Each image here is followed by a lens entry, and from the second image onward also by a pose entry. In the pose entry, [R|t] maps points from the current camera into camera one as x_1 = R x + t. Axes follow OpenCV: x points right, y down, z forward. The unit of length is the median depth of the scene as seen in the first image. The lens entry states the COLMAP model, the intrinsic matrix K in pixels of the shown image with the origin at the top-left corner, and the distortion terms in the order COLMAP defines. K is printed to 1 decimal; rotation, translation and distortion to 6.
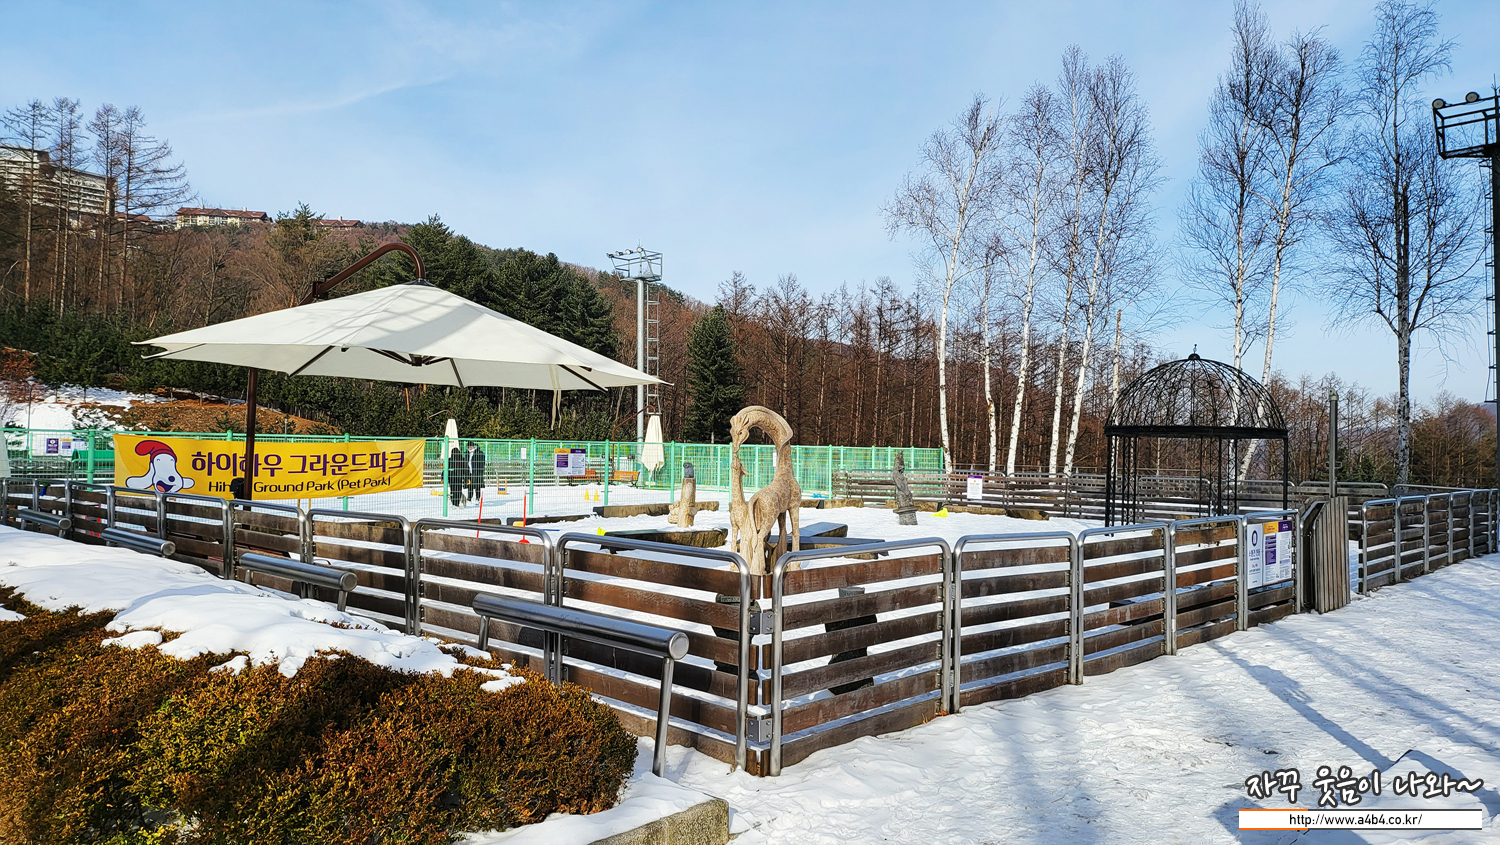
lens RADIAL K [[1043.1, 0, 750.0], [0, 1043.1, 422.5], [0, 0, 1]] dist [0.034575, -0.005150]
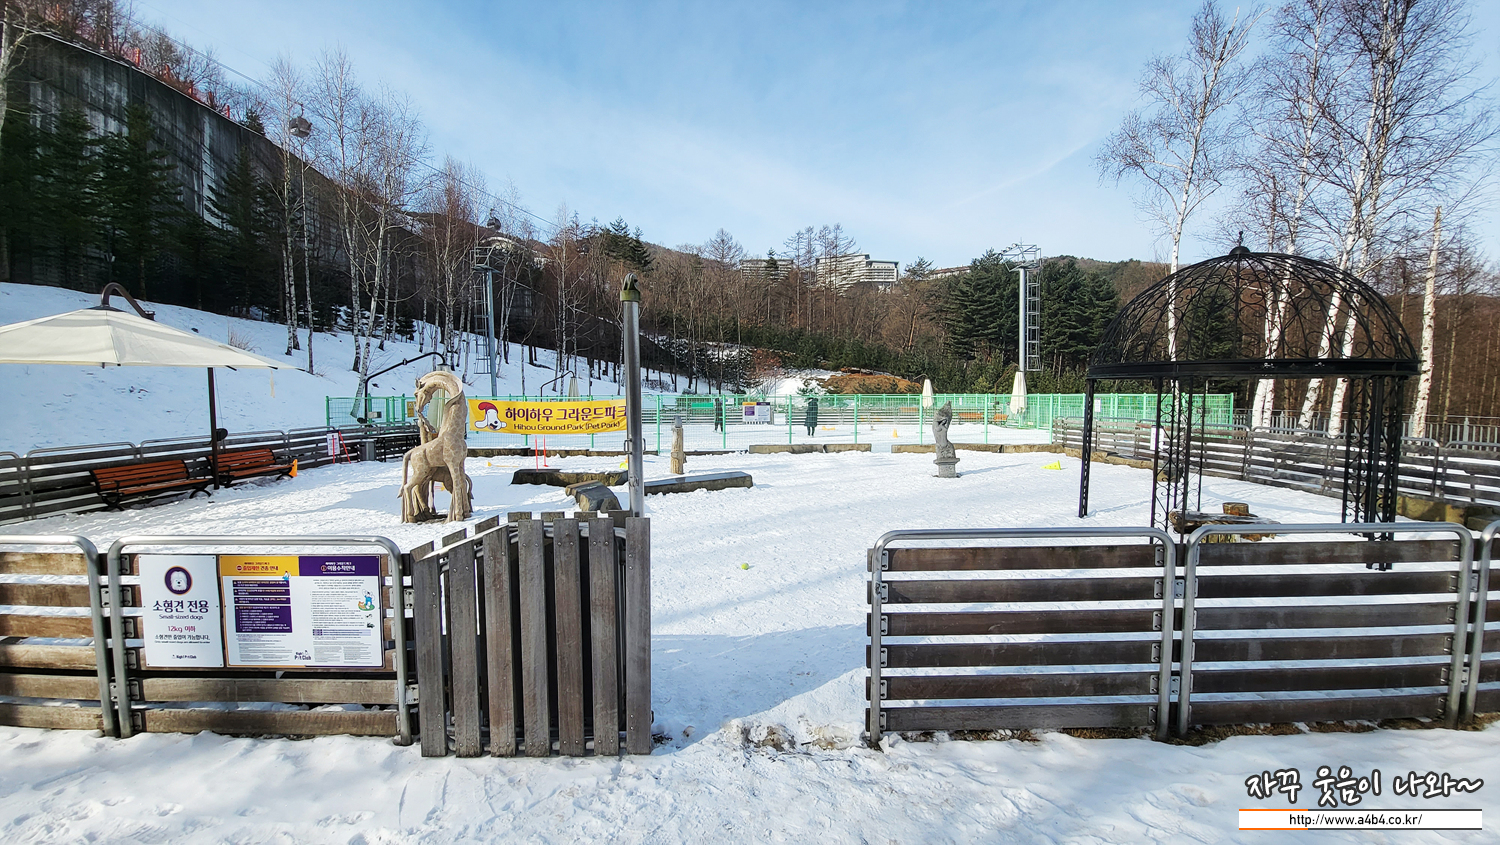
lens RADIAL K [[594.1, 0, 750.0], [0, 594.1, 422.5], [0, 0, 1]] dist [0.000366, 0.000026]
pose [[0.691827, 0.014208, -0.721924, 0.477206], [0.035257, 0.997949, 0.053427, 0.011434], [0.721202, -0.062415, 0.689907, 0.529300]]
